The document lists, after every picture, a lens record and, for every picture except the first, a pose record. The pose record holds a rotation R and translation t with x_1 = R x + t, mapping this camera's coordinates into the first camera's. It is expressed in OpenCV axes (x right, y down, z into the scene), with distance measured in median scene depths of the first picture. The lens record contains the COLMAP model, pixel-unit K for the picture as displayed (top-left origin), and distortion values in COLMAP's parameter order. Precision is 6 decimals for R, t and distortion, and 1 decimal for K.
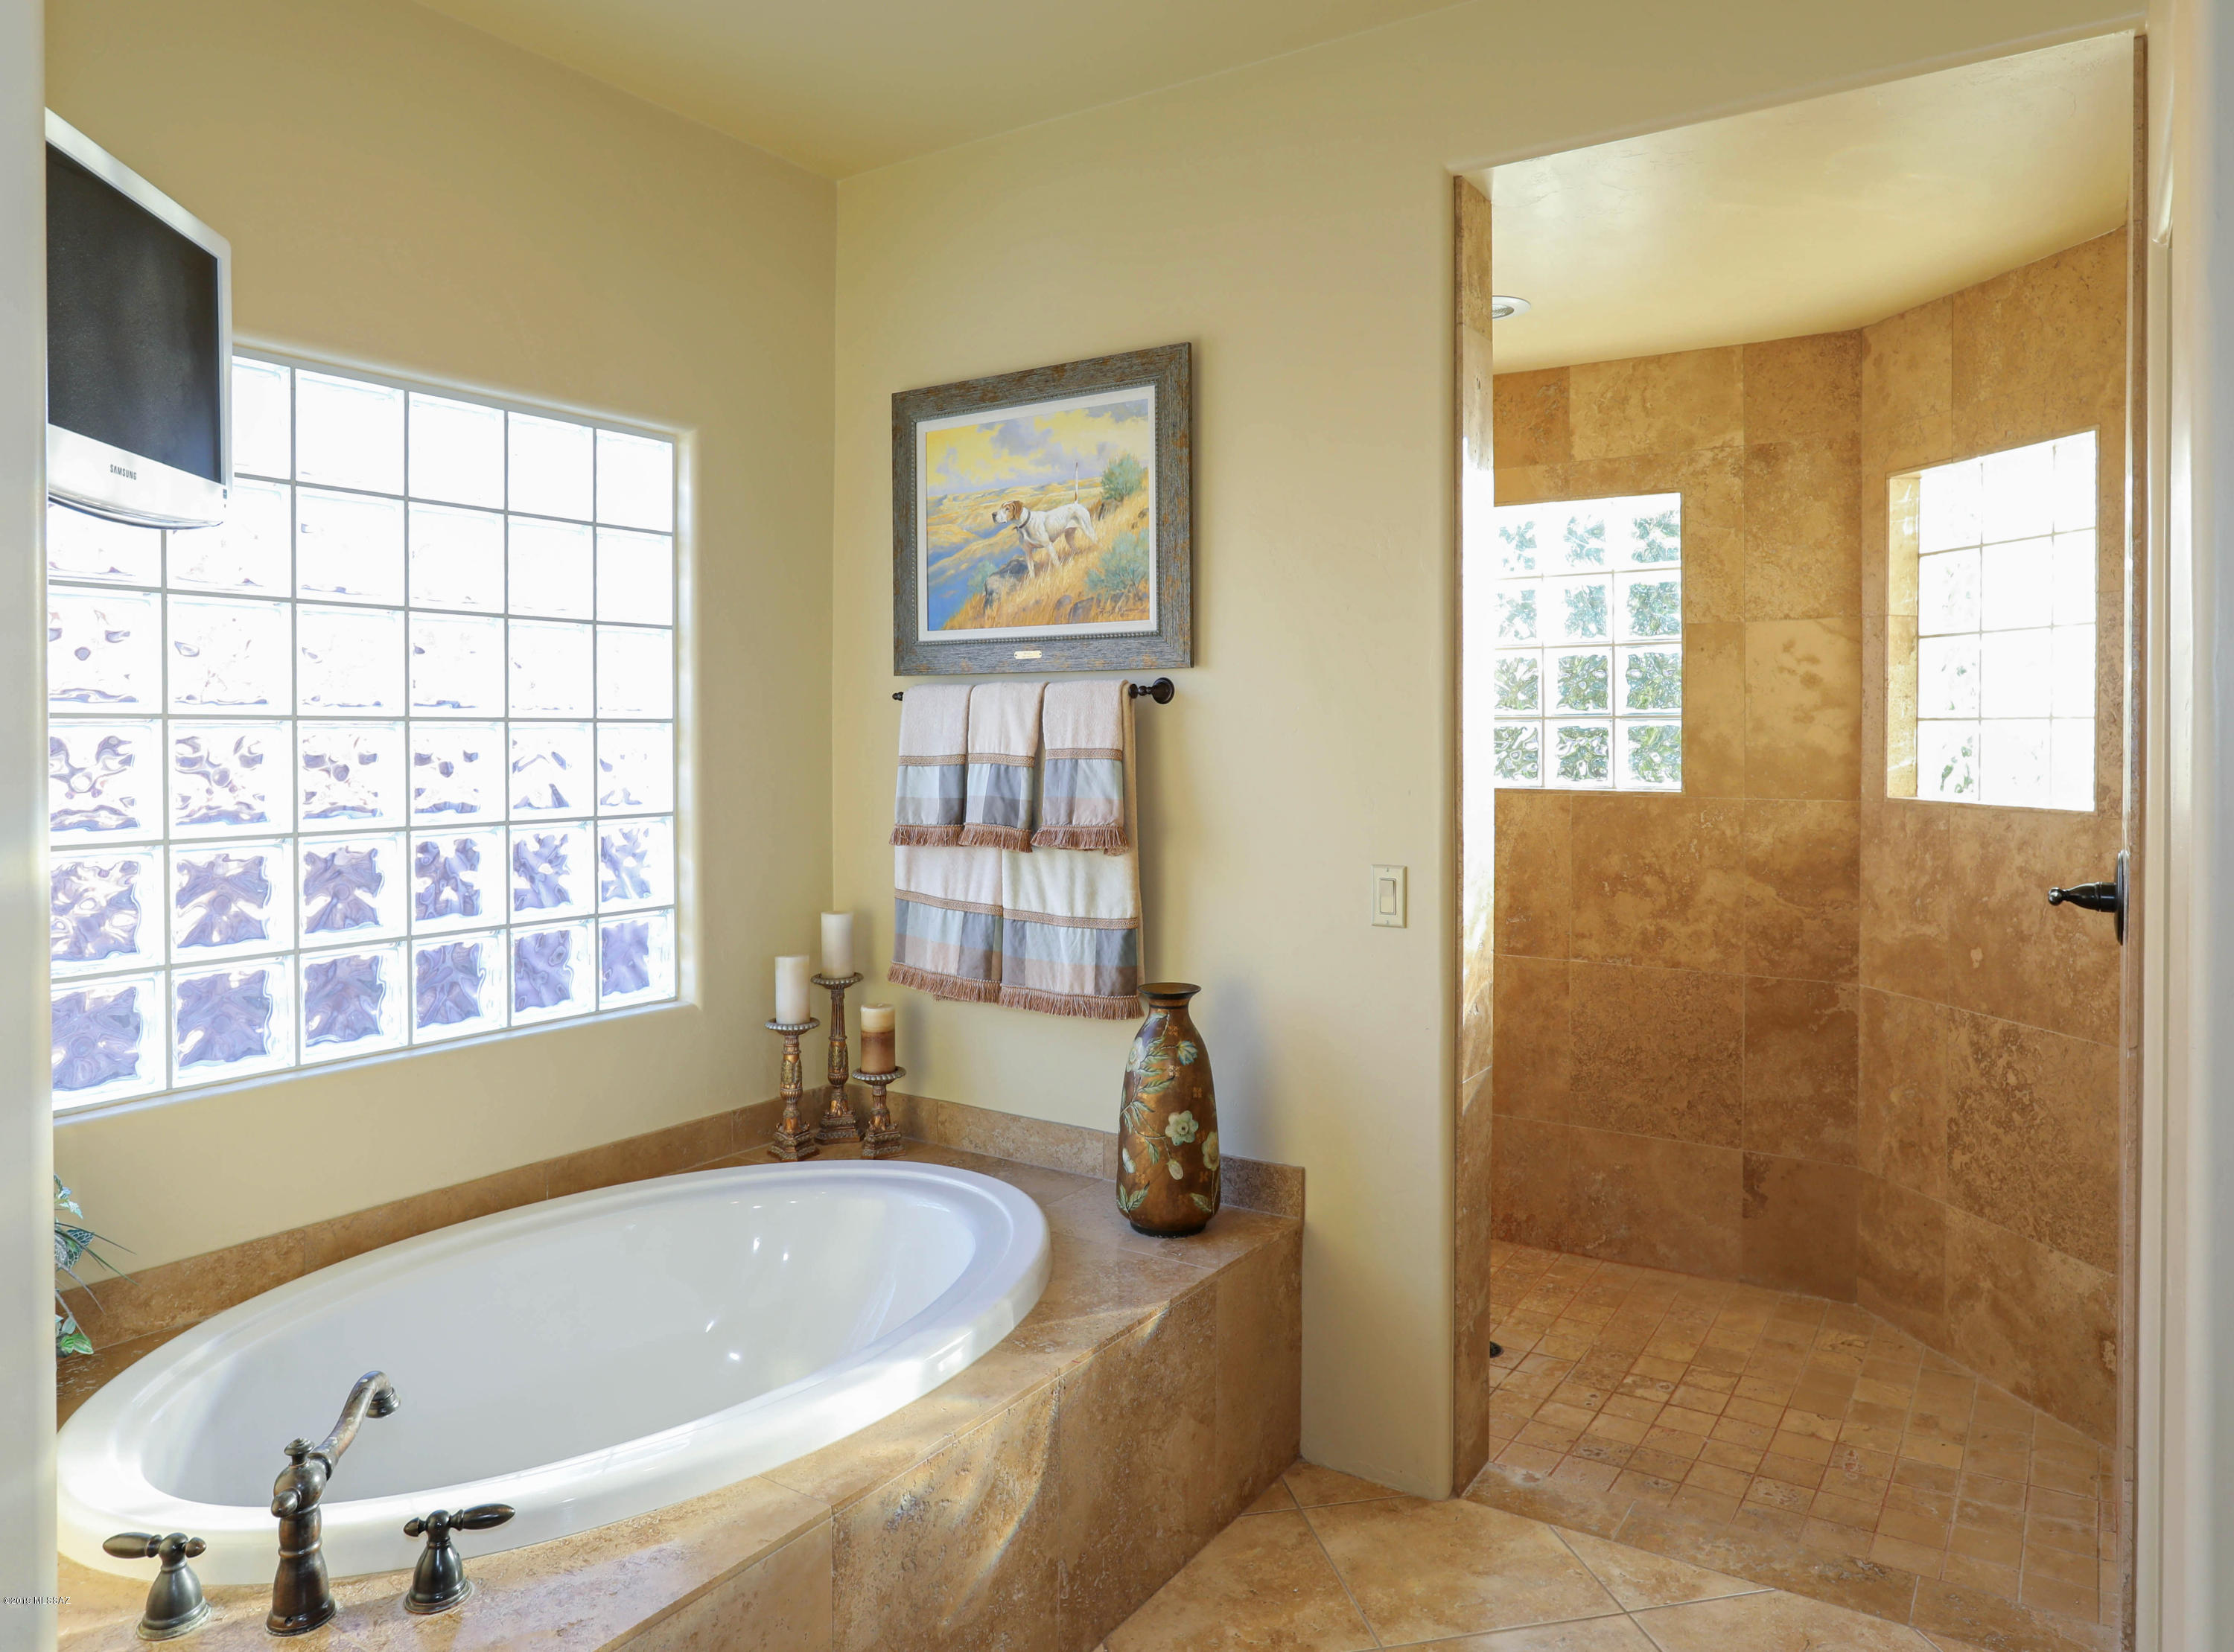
lens RADIAL K [[1446.5, 0, 1181.4], [0, 1446.5, 739.9], [0, 0, 1]] dist [-0.029690, 0.010972]
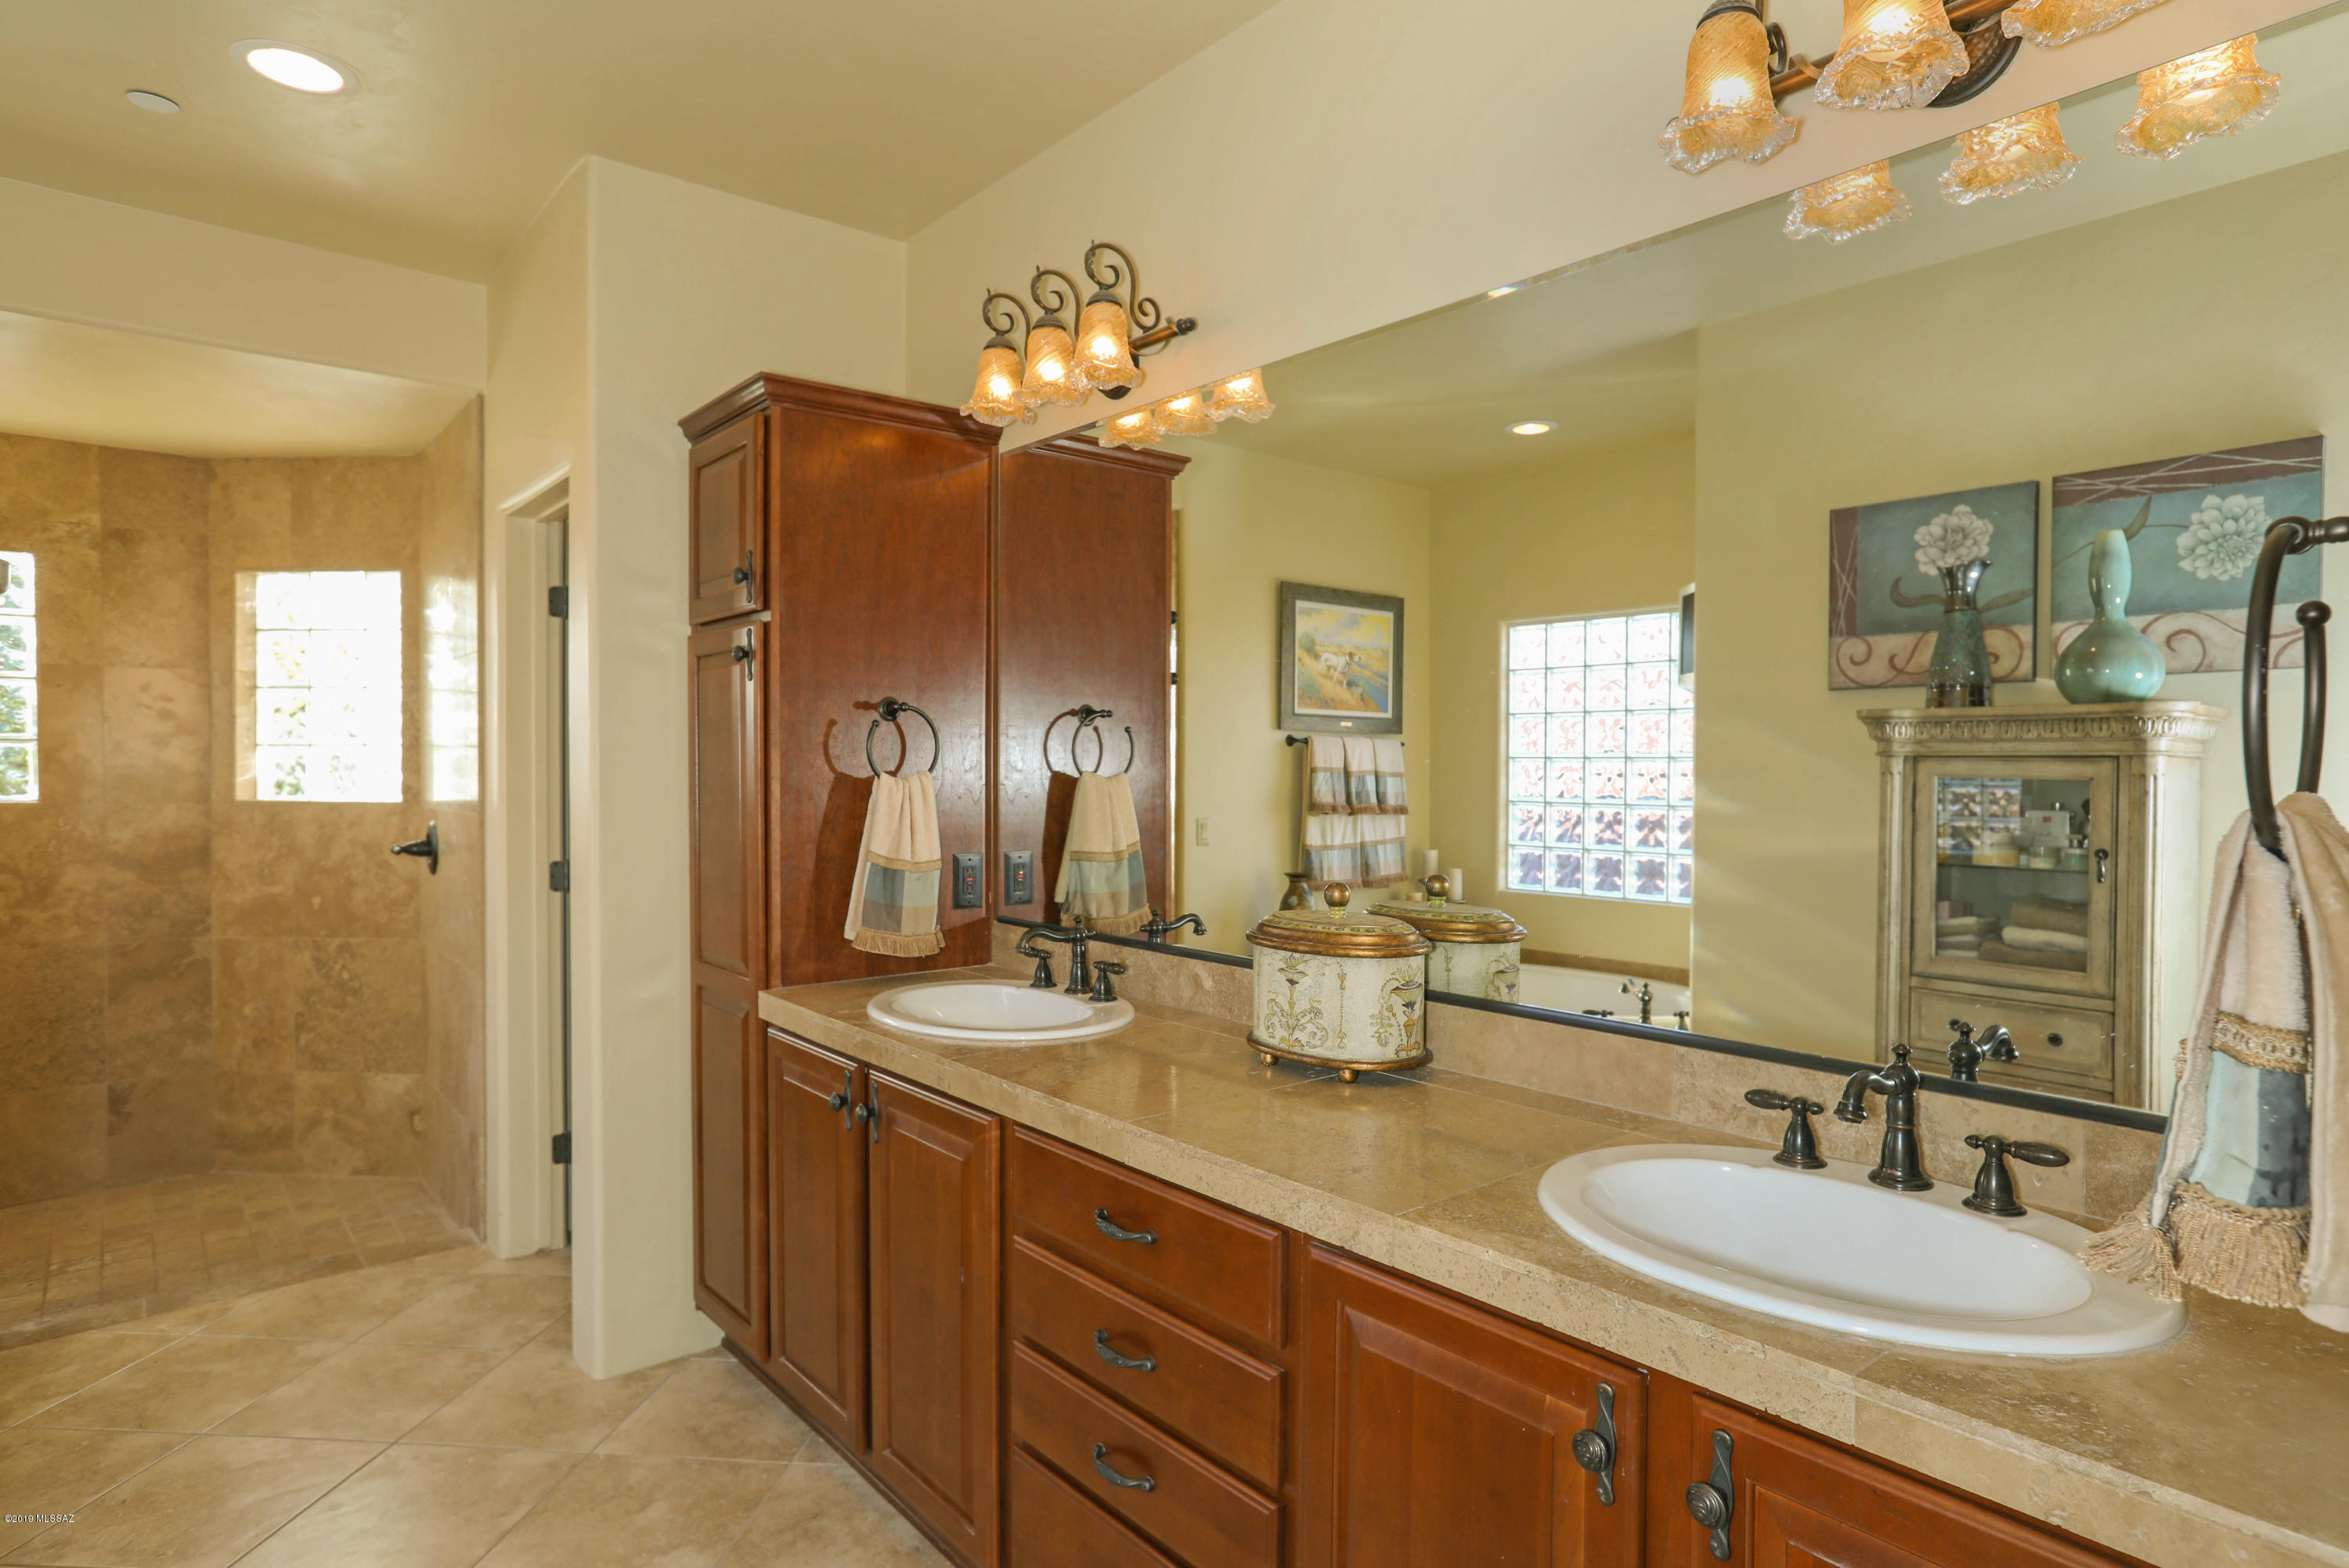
lens RADIAL K [[1284.9, 0, 1177.4], [0, 1284.9, 785.7], [0, 0, 1]] dist [0.000615, 0.001633]
pose [[0.303149, -0.012126, 0.952866, -0.421449], [0.005698, 0.999924, 0.010912, 0.017228], [-0.952926, 0.002122, 0.303195, -0.255521]]
